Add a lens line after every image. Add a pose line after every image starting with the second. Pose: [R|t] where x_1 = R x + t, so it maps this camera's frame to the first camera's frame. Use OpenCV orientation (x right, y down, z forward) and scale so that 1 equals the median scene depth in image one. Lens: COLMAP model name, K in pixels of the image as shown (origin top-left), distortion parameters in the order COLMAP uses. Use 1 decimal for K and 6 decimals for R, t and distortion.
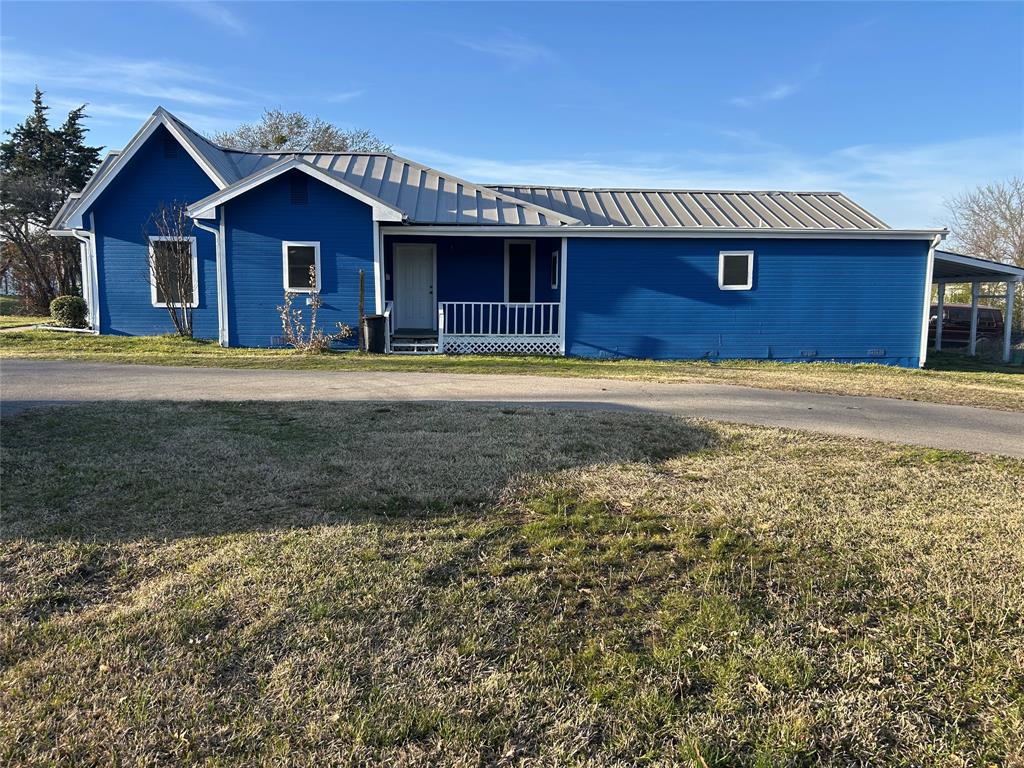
lens RADIAL K [[719.9, 0, 465.4], [0, 719.9, 351.7], [0, 0, 1]] dist [0.057031, 0.001513]
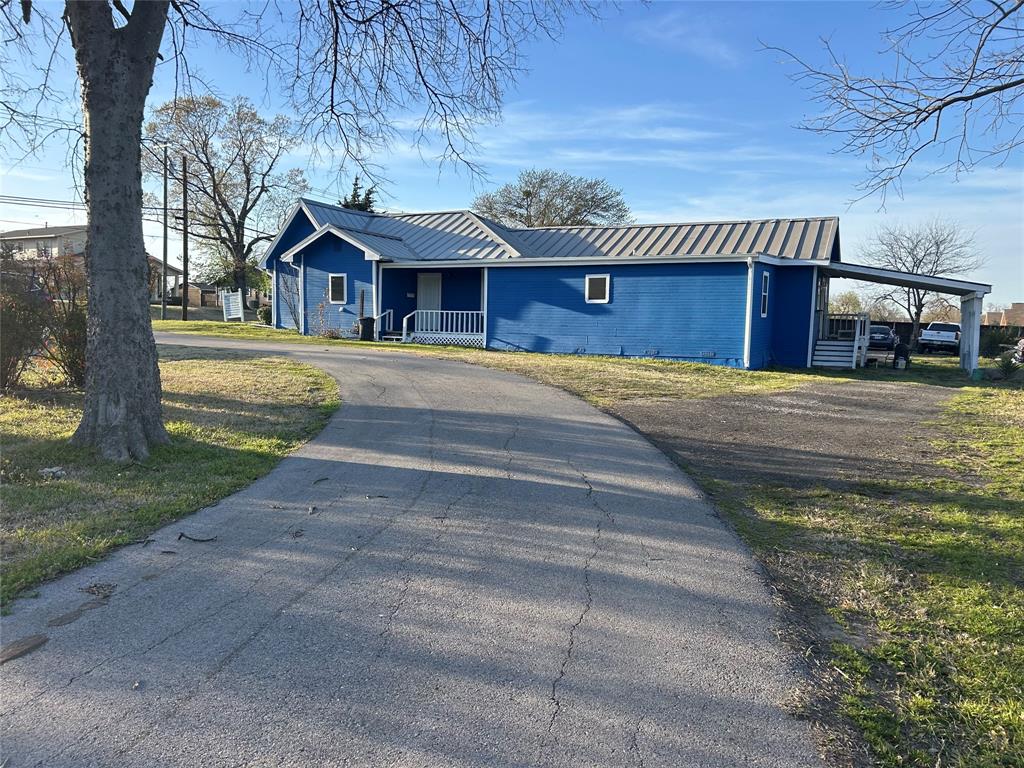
lens RADIAL K [[772.5, 0, 507.5], [0, 772.5, 383.2], [0, 0, 1]] dist [0.070900, -0.078984]
pose [[0.847603, 0.054176, -0.527858, 0.998951], [-0.059609, 0.998199, 0.006731, 0.063213], [0.527272, 0.025760, 0.849306, -0.302161]]
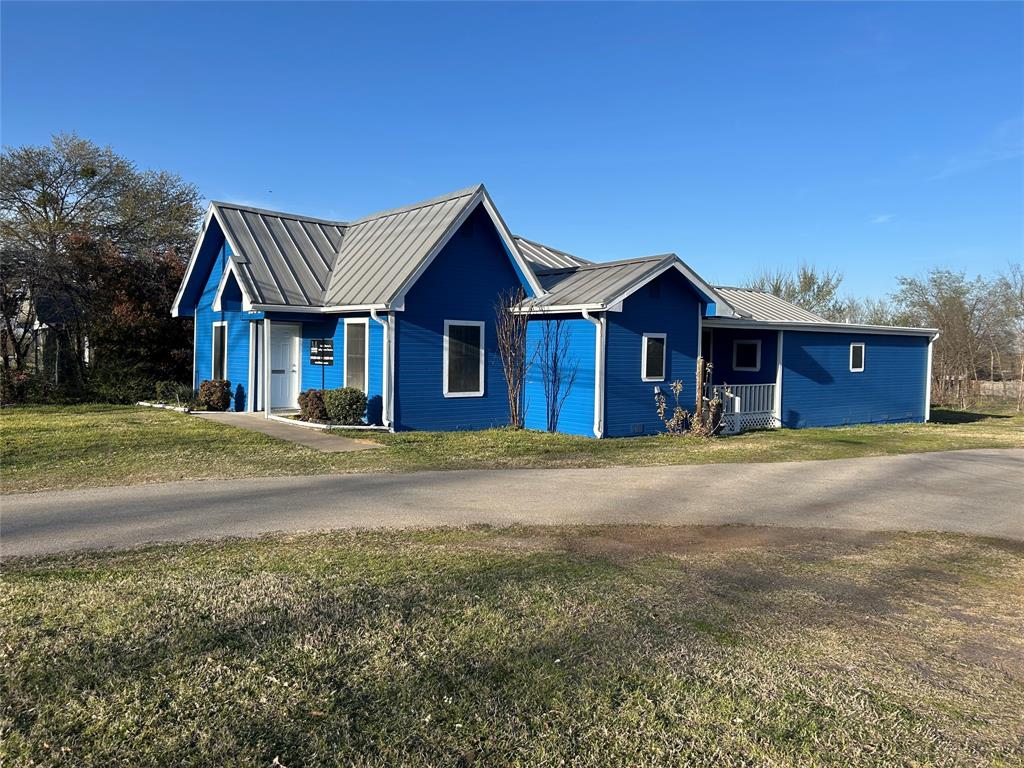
lens RADIAL K [[772.5, 0, 507.5], [0, 772.5, 383.2], [0, 0, 1]] dist [0.070900, -0.078984]
pose [[0.830527, -0.022124, 0.556538, -0.952769], [0.041659, 0.998879, -0.022459, -0.058763], [-0.555418, 0.041838, 0.830518, 0.172077]]
